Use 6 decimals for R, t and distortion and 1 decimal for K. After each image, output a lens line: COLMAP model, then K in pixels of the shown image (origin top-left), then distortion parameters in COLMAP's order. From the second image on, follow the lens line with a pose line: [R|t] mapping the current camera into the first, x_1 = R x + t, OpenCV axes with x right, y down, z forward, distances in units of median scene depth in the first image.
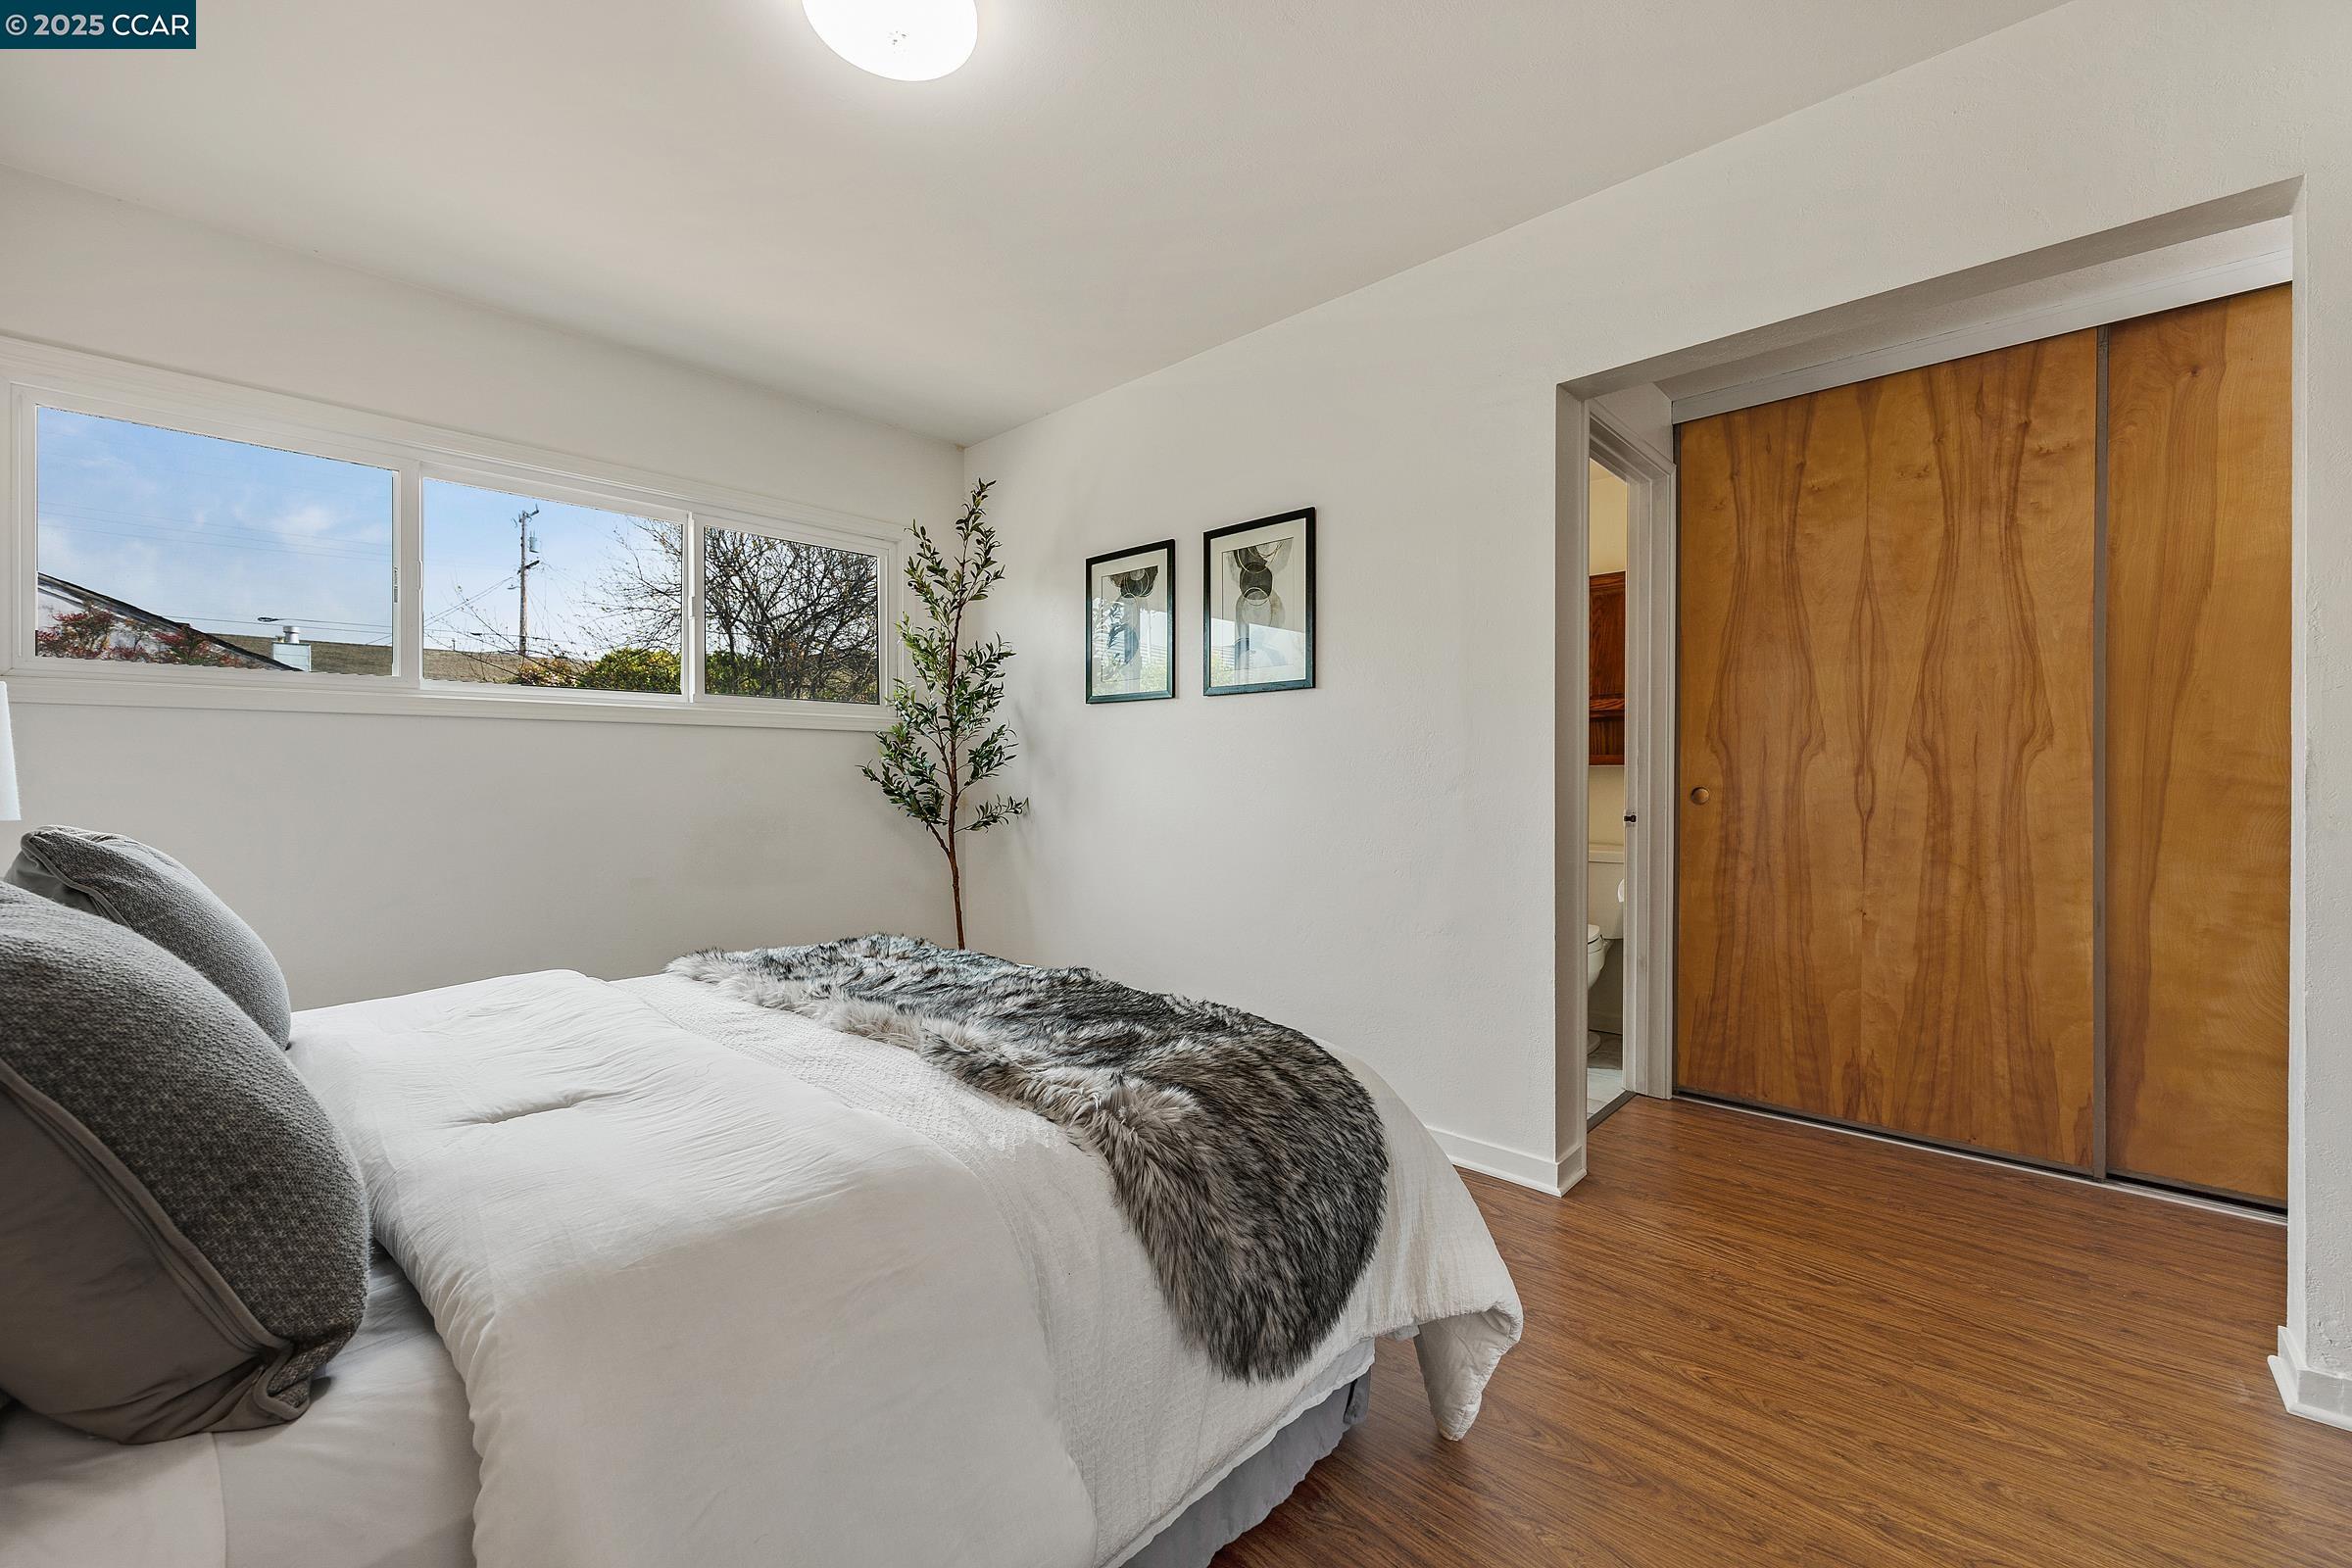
lens RADIAL K [[940.0, 0, 1176.0], [0, 940.0, 784.0], [0, 0, 1]] dist [0.000483, 0.000512]
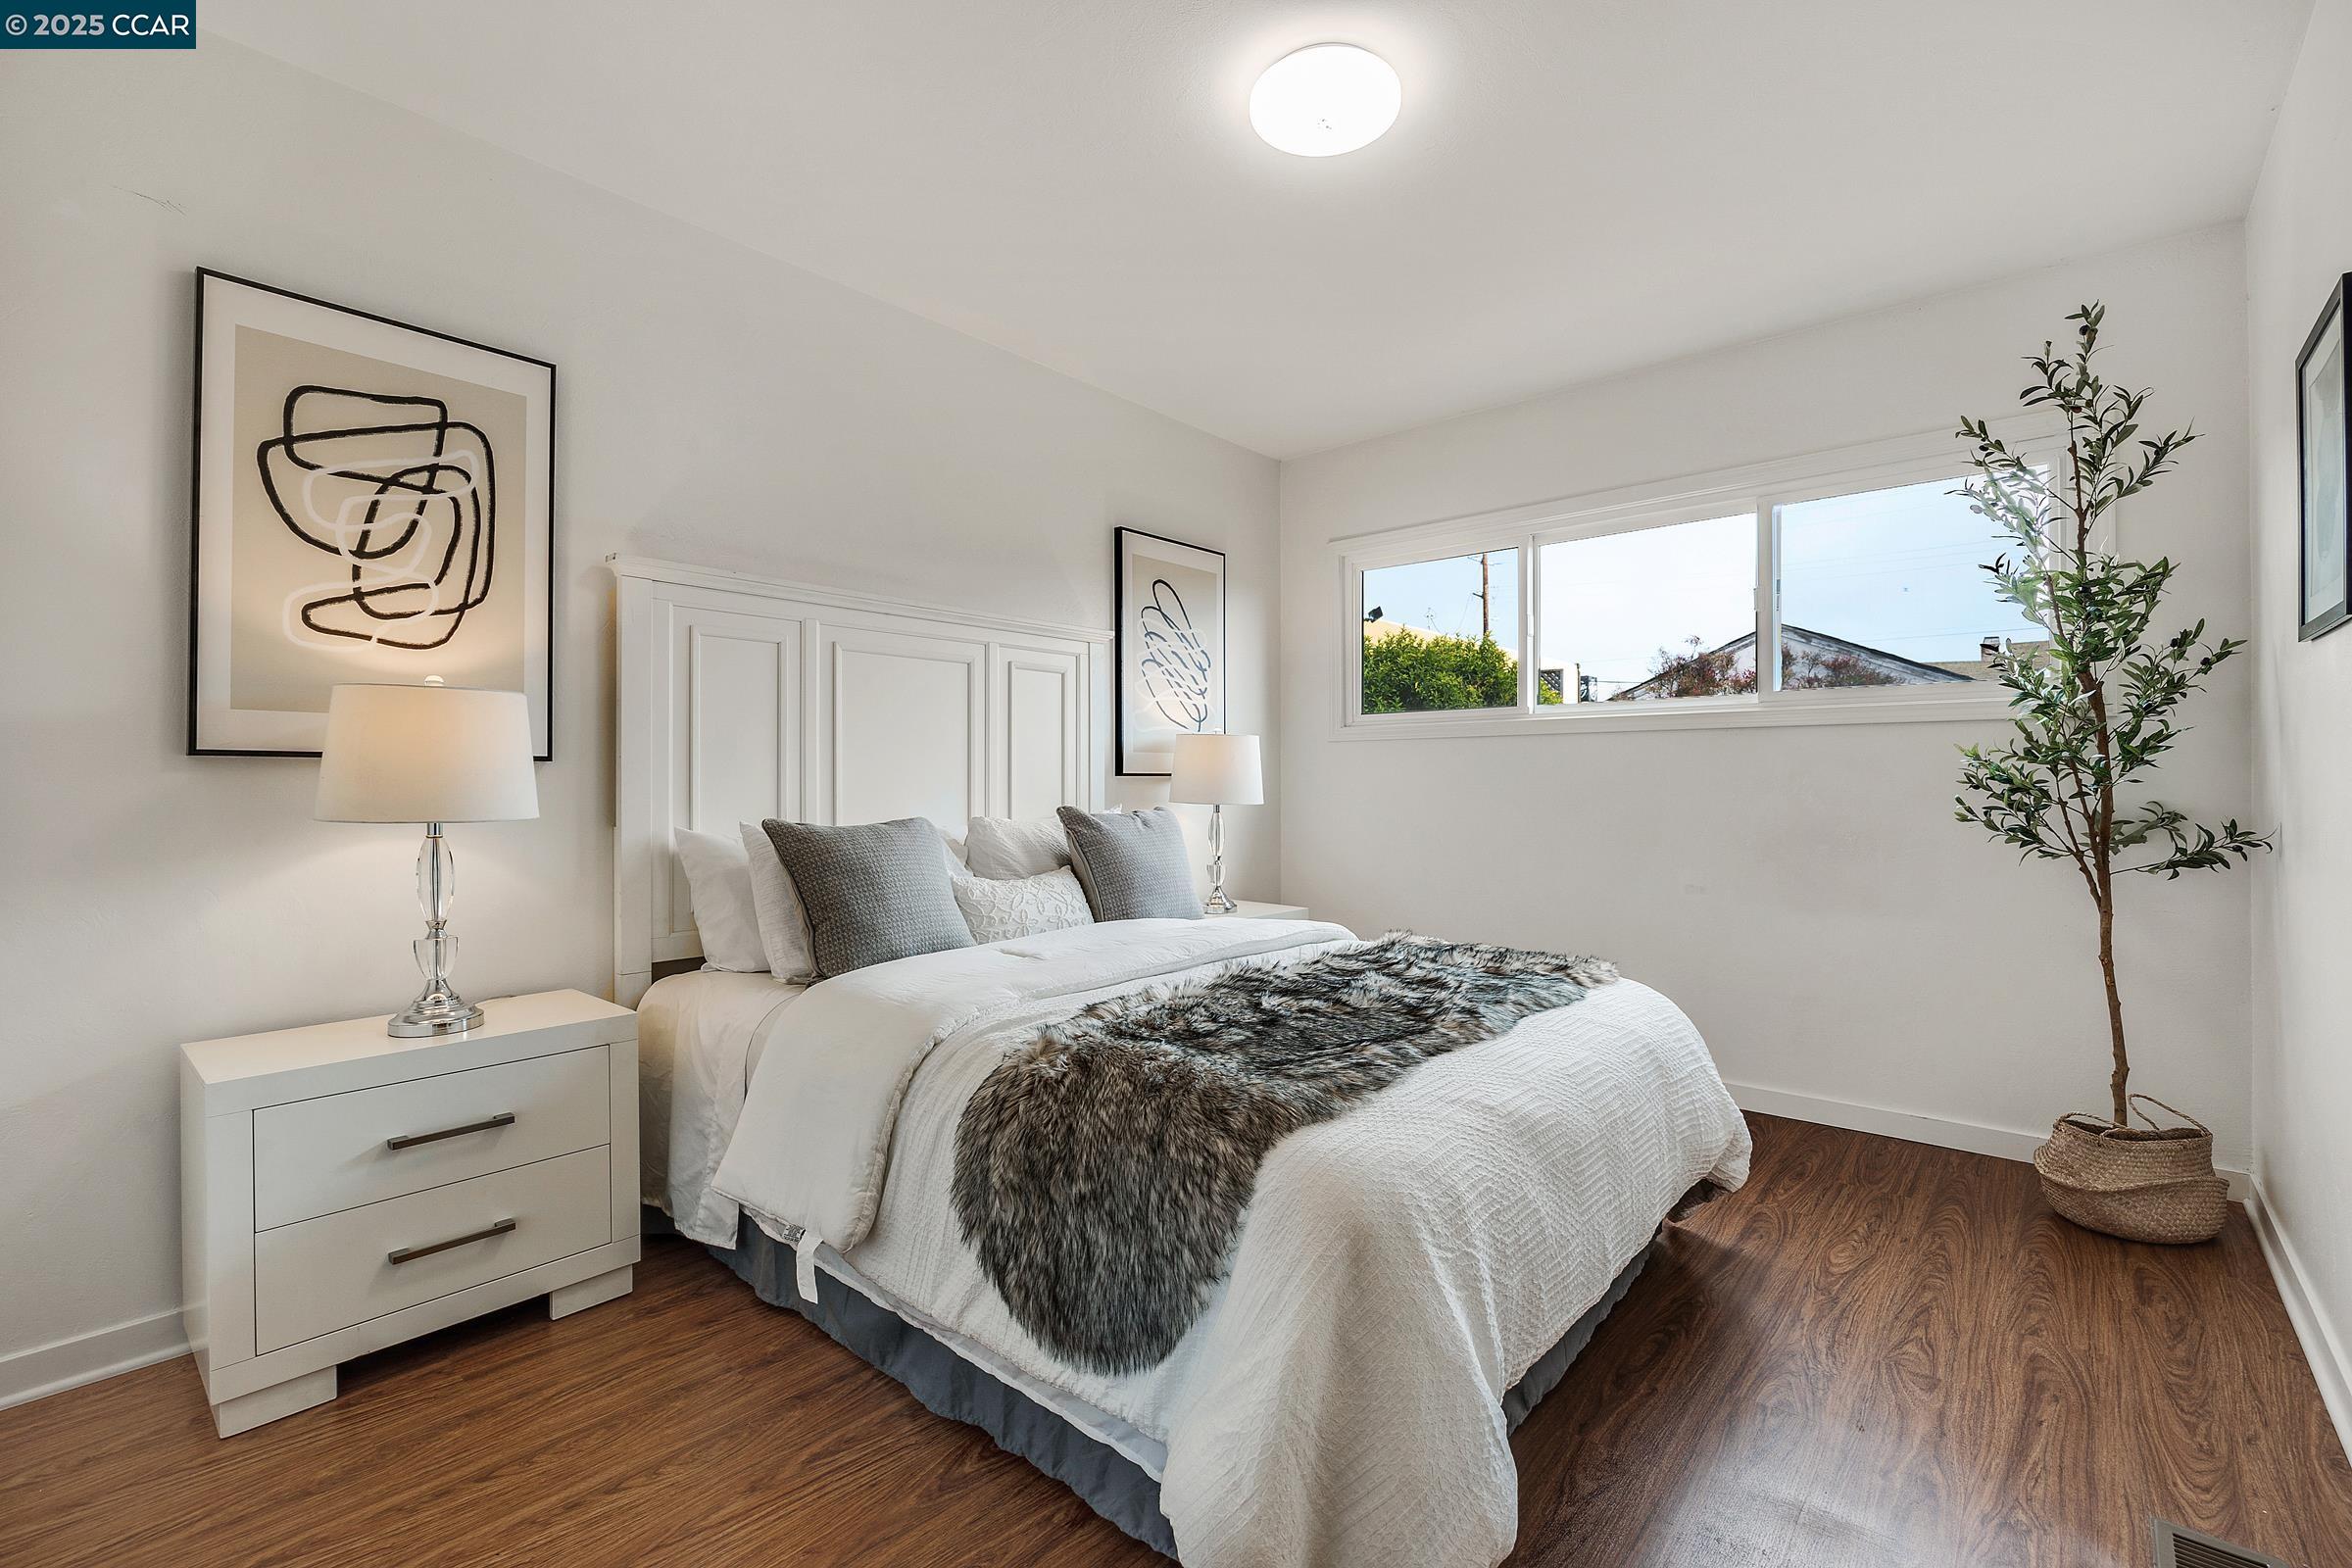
lens RADIAL K [[1005.9, 0, 1184.0], [0, 1005.9, 777.2], [0, 0, 1]] dist [-0.003386, -0.000248]
pose [[0.029500, -0.004516, -0.999555, 1.167194], [-0.004421, 0.999979, -0.004648, -0.016078], [0.999555, 0.004556, 0.029480, 1.034066]]
